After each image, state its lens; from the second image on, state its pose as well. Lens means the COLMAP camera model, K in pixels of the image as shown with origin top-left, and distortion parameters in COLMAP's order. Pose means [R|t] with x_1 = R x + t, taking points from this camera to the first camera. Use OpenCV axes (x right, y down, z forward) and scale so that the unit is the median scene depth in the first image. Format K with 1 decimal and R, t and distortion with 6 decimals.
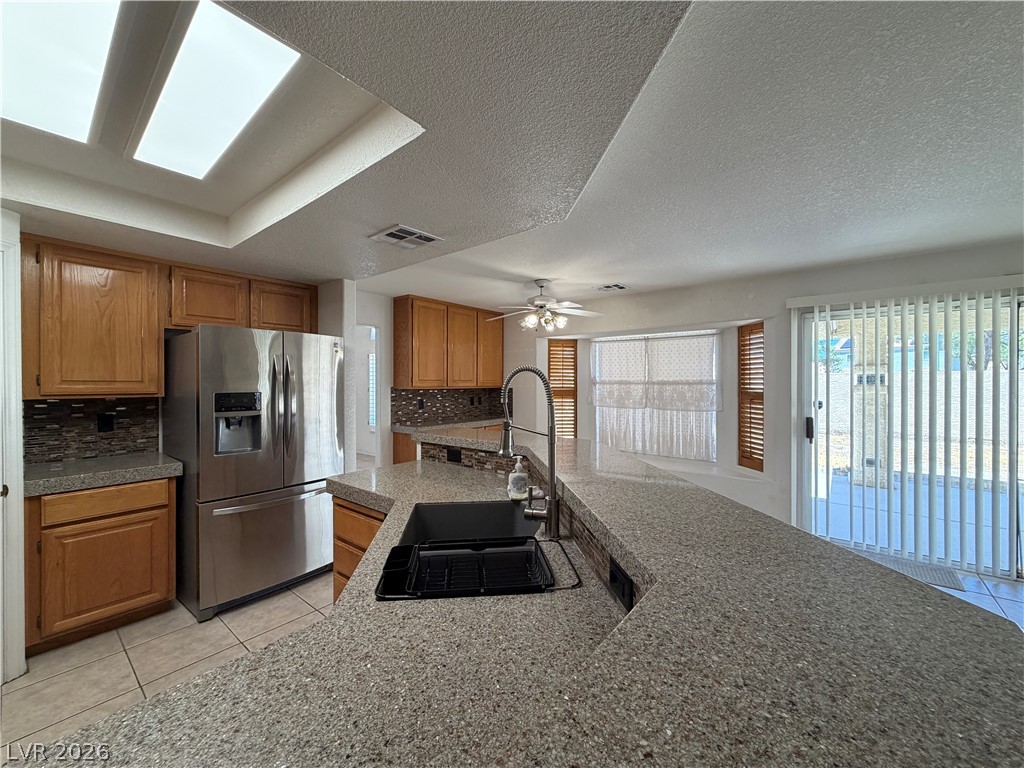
lens RADIAL K [[407.8, 0, 508.6], [0, 407.8, 383.5], [0, 0, 1]] dist [-0.000332, 0.000712]
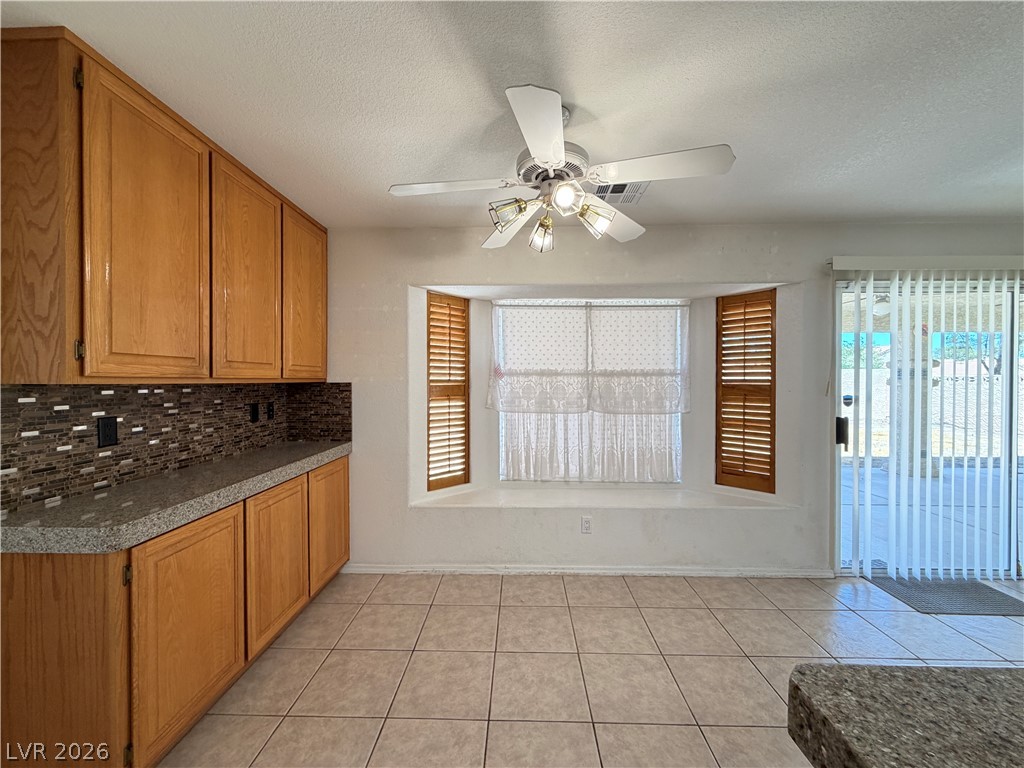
lens RADIAL K [[407.8, 0, 507.3], [0, 407.8, 383.4], [0, 0, 1]] dist [-0.000332, 0.000712]
pose [[0.793977, -0.003841, 0.607936, -0.225189], [0.000559, 0.999984, 0.005588, 0.015298], [-0.607948, -0.004097, 0.793966, 0.780218]]
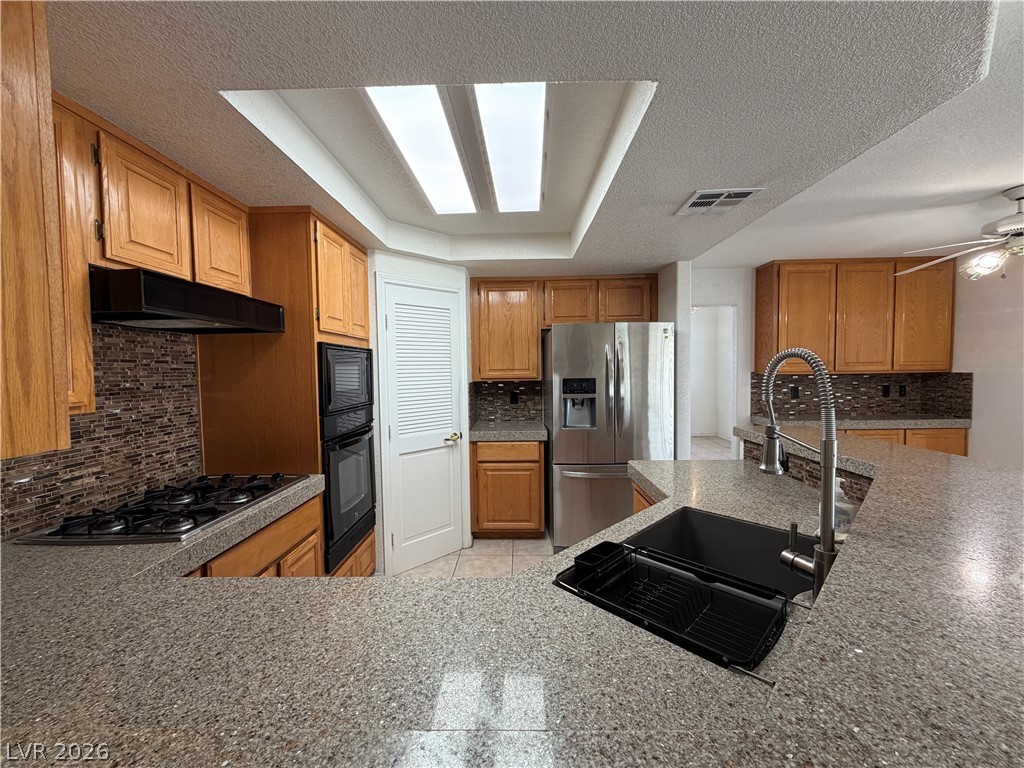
lens RADIAL K [[407.8, 0, 508.0], [0, 407.8, 383.5], [0, 0, 1]] dist [-0.000332, 0.000712]
pose [[0.612449, 0.021963, -0.790205, 0.109639], [0.011588, 0.999257, 0.036755, -0.005871], [0.790425, -0.031667, 0.611739, 0.071343]]
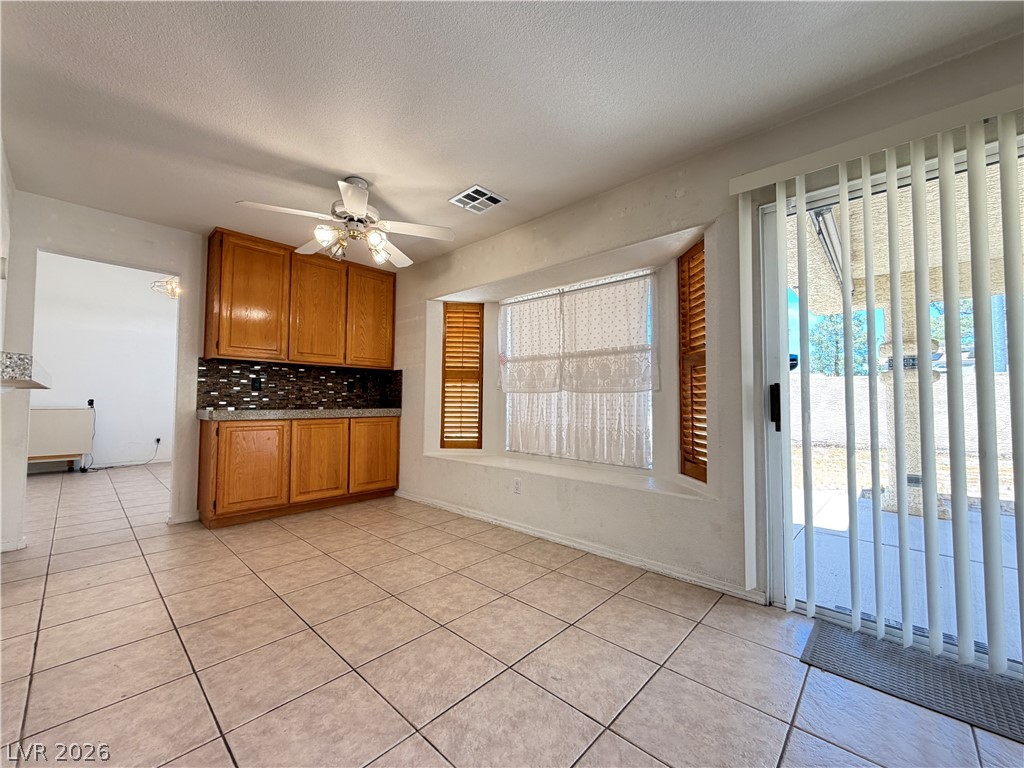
lens RADIAL K [[407.8, 0, 509.3], [0, 407.8, 383.1], [0, 0, 1]] dist [-0.000332, 0.000712]
pose [[0.997585, 0.005340, -0.069248, 0.415011], [-0.008551, 0.998898, -0.046153, 0.111000], [0.068925, 0.046634, 0.996531, 0.418196]]
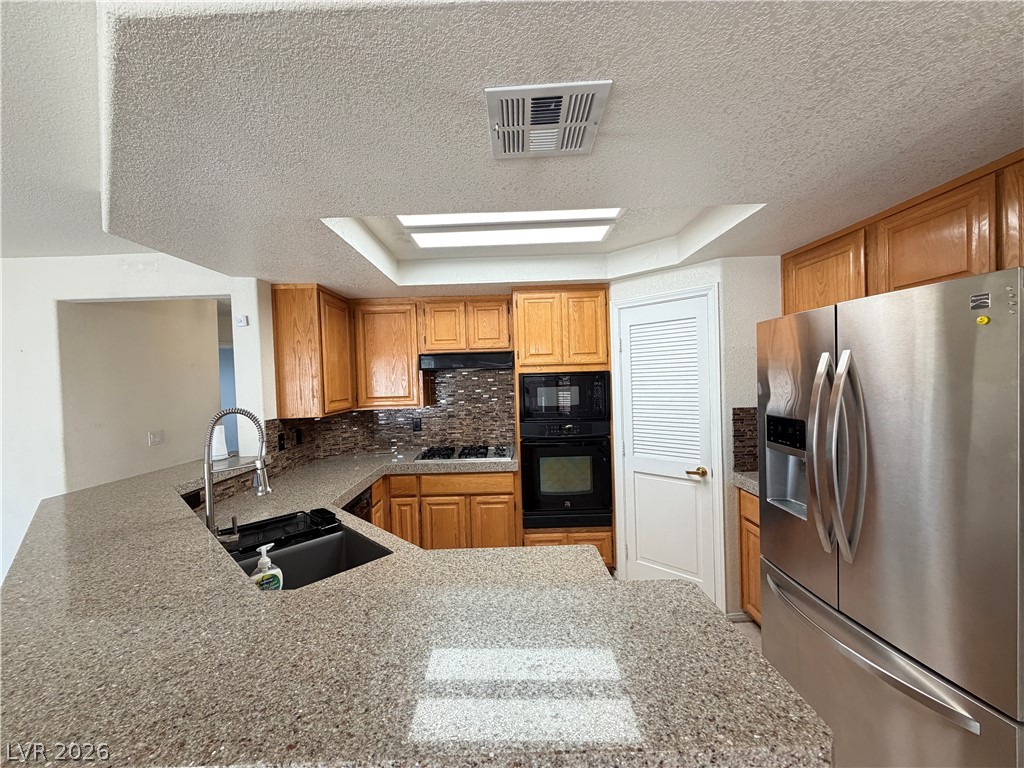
lens RADIAL K [[407.8, 0, 509.8], [0, 407.8, 382.9], [0, 0, 1]] dist [-0.000332, 0.000712]
pose [[-0.771381, 0.033310, -0.635501, 0.061522], [0.031624, 0.999402, 0.013998, -0.037744], [0.635587, -0.009300, -0.771973, 0.856088]]
